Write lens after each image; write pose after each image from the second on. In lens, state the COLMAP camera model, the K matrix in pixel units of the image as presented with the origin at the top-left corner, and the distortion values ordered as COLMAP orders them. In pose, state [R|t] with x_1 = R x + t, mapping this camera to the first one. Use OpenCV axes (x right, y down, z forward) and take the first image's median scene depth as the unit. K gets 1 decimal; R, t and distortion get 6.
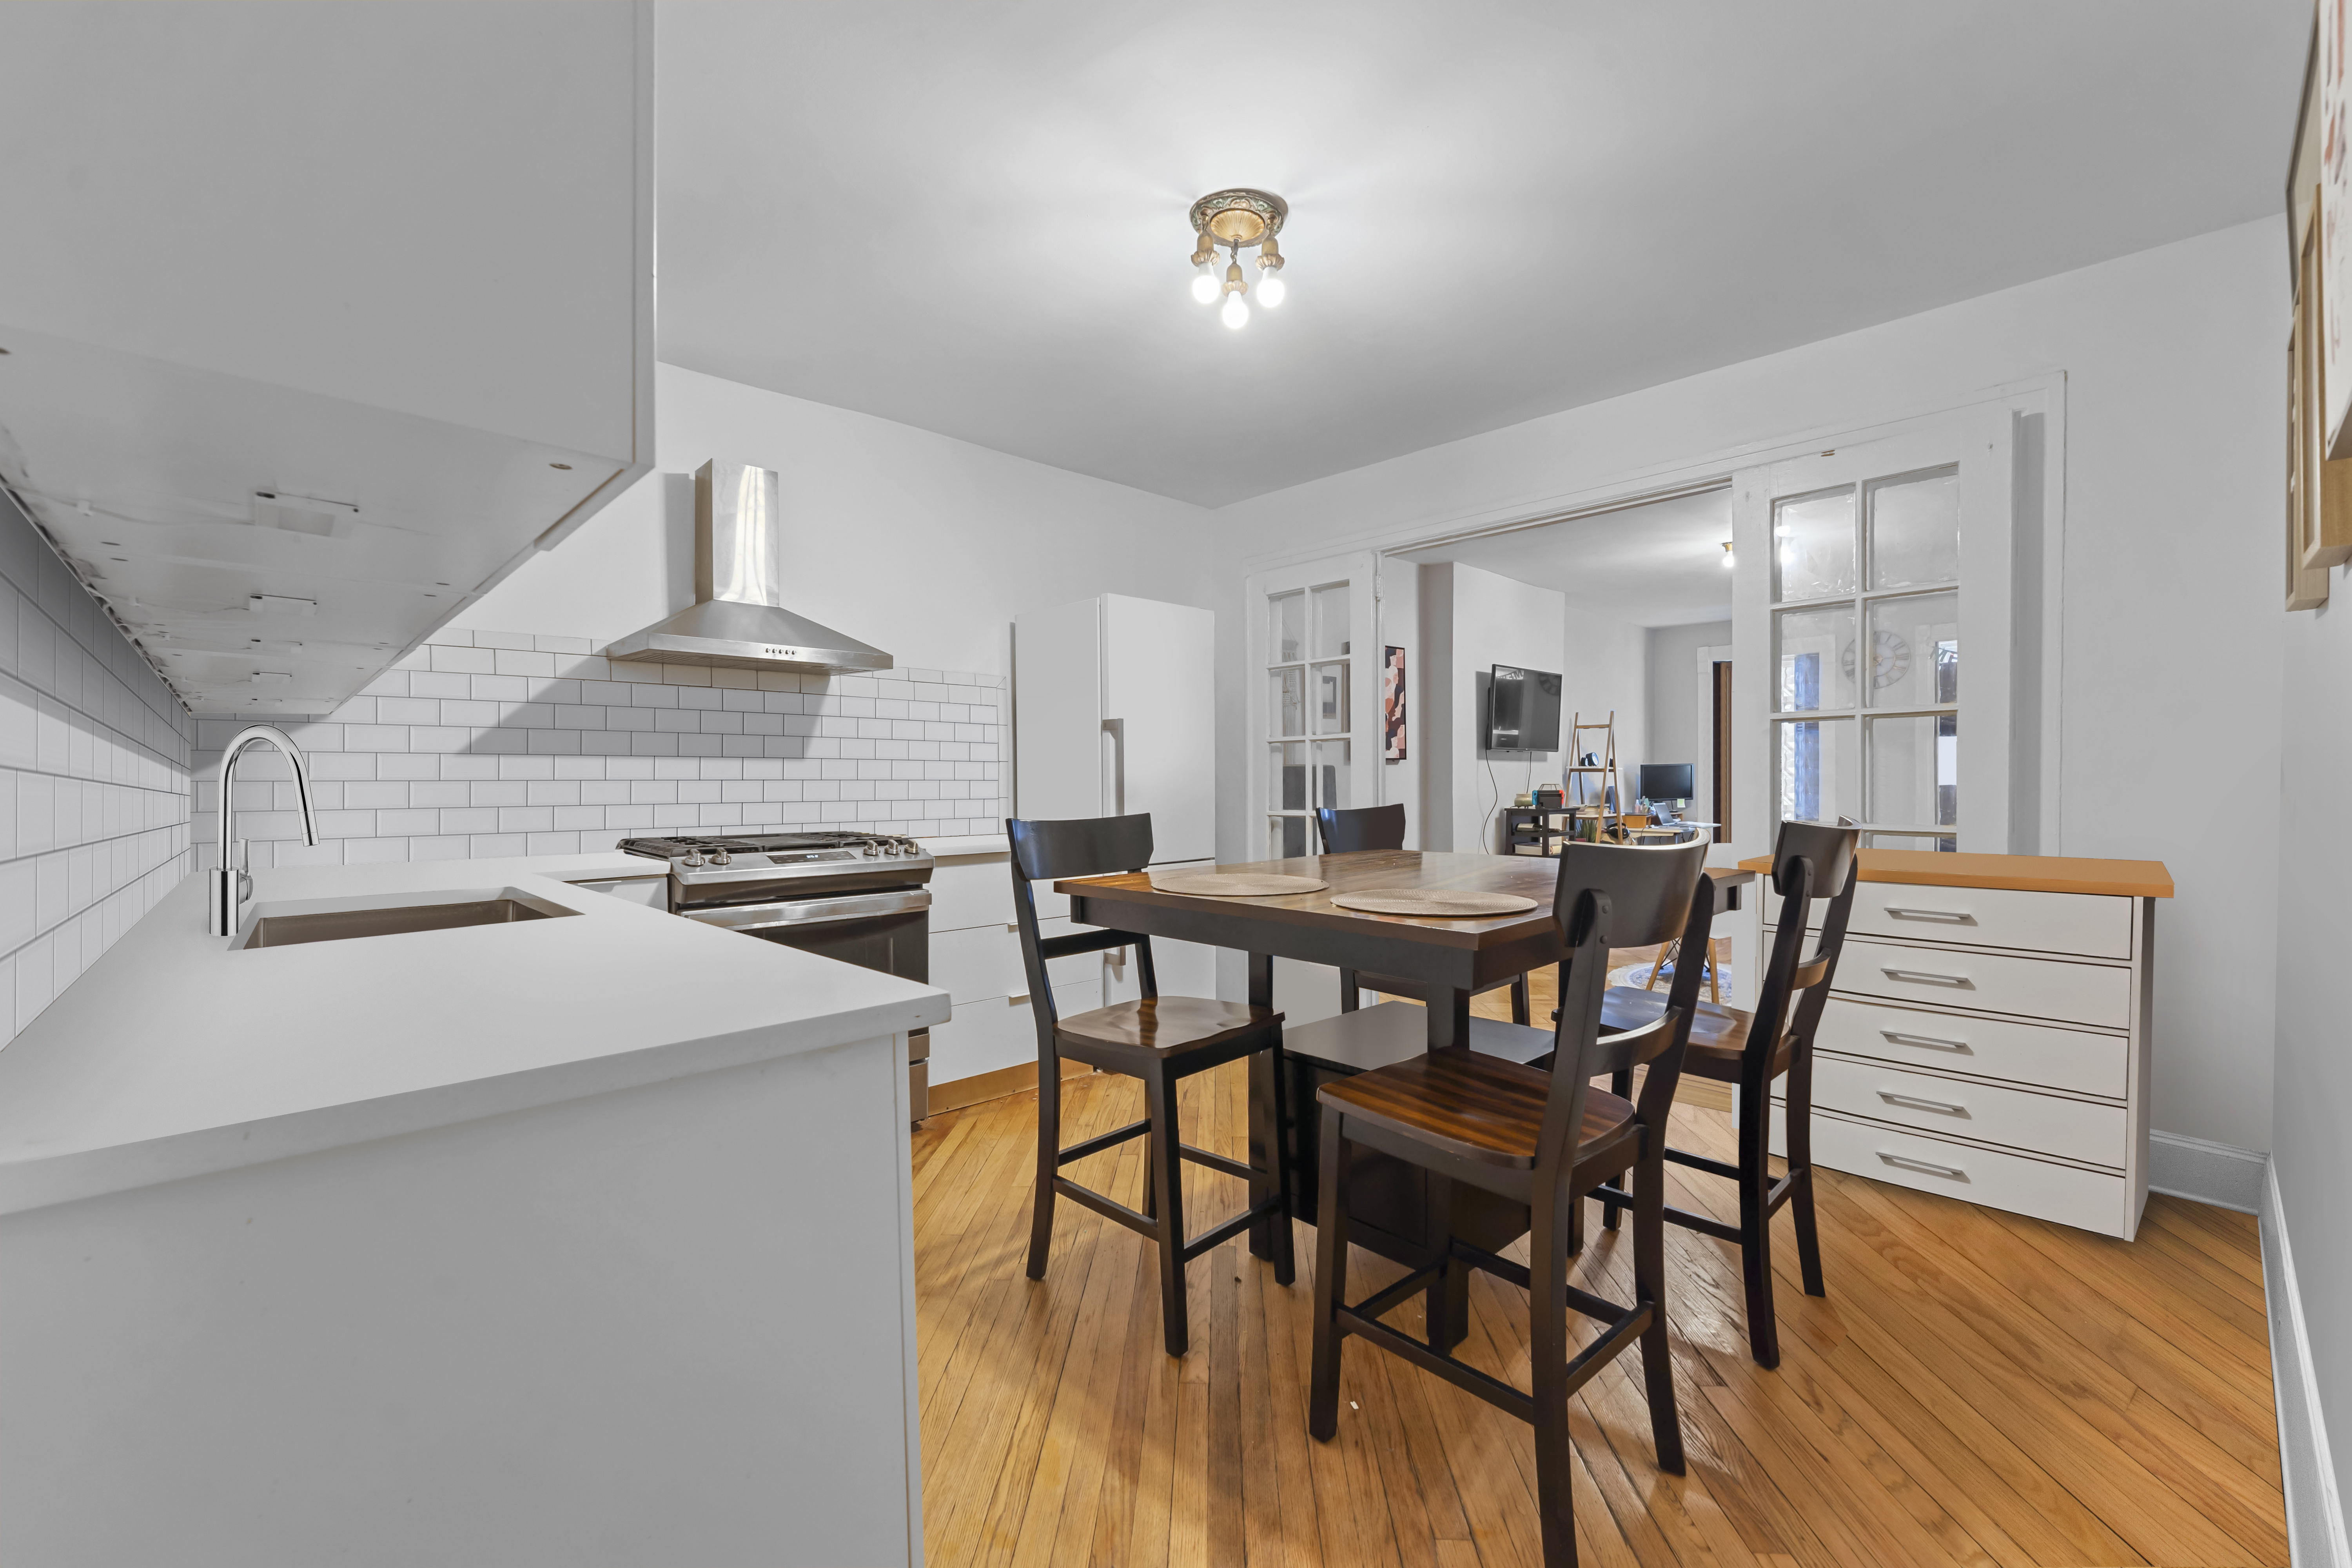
lens RADIAL K [[949.5, 0, 1185.6], [0, 949.5, 795.2], [0, 0, 1]] dist [0.012098, 0.000053]
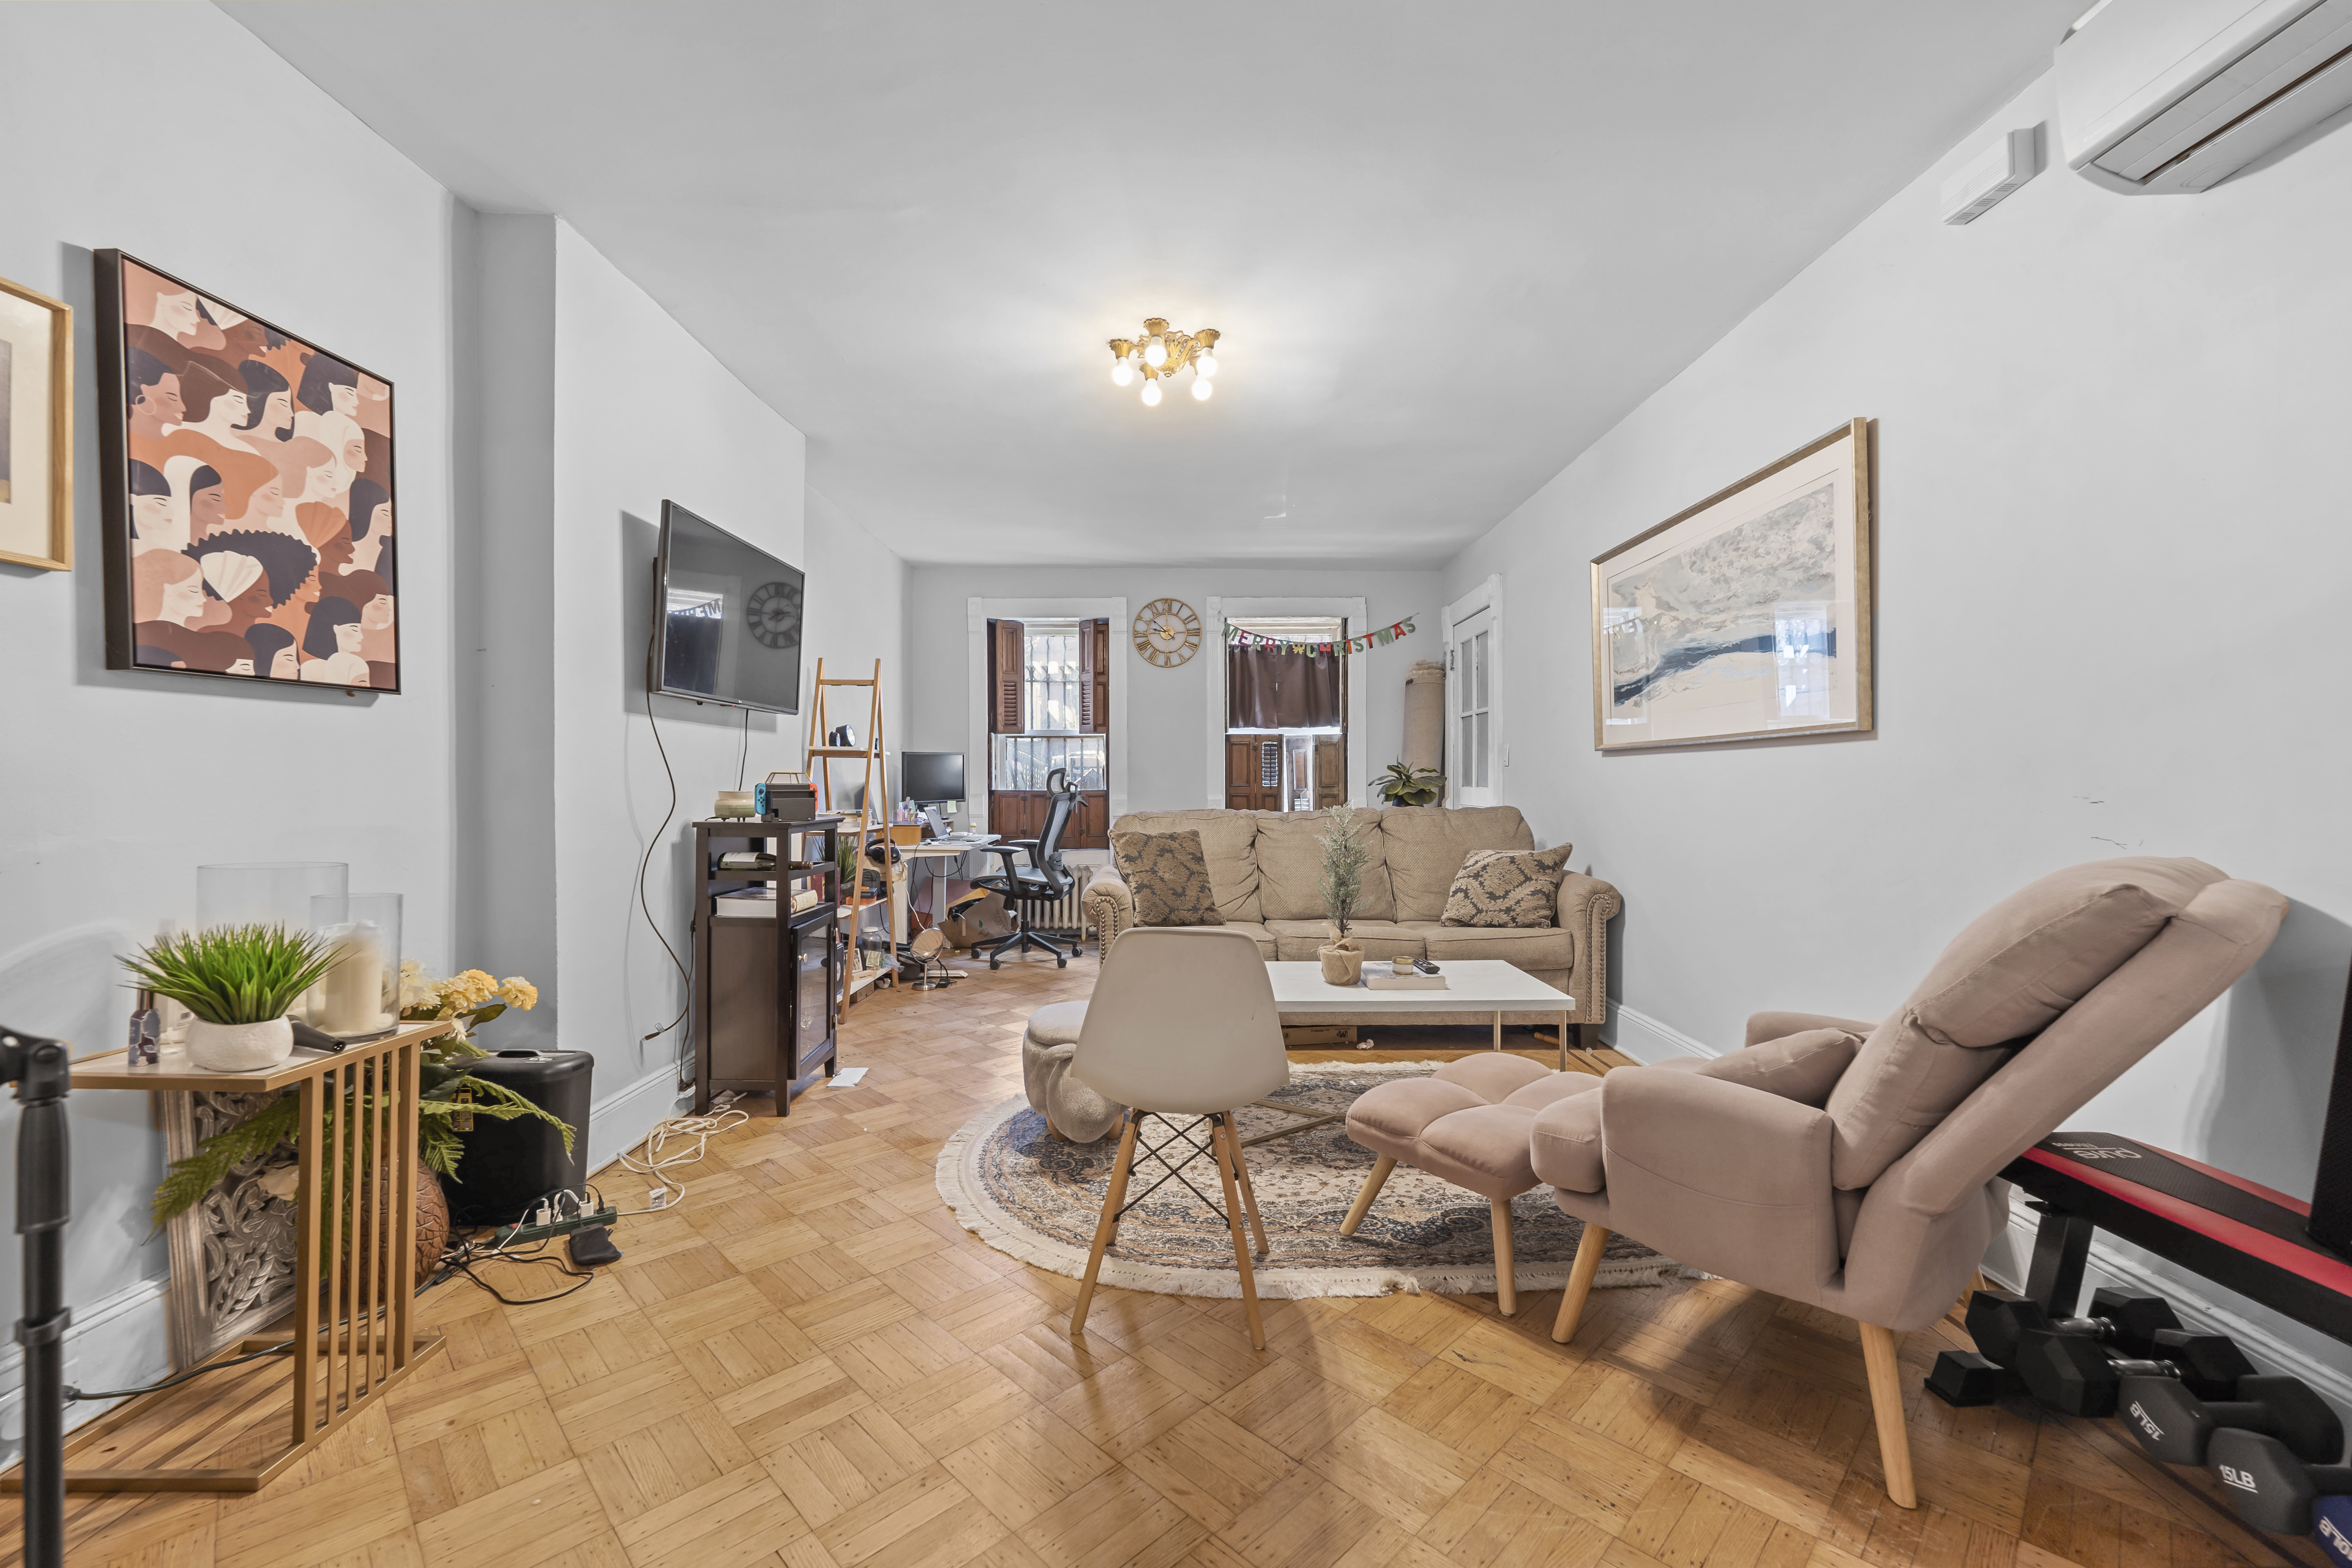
lens RADIAL K [[949.5, 0, 1185.6], [0, 949.5, 795.2], [0, 0, 1]] dist [0.012098, 0.000053]
pose [[0.694041, 0.001422, 0.719934, 0.163666], [-0.000478, 0.999999, -0.001514, 0.001013], [-0.719935, 0.000707, 0.694041, 0.491929]]
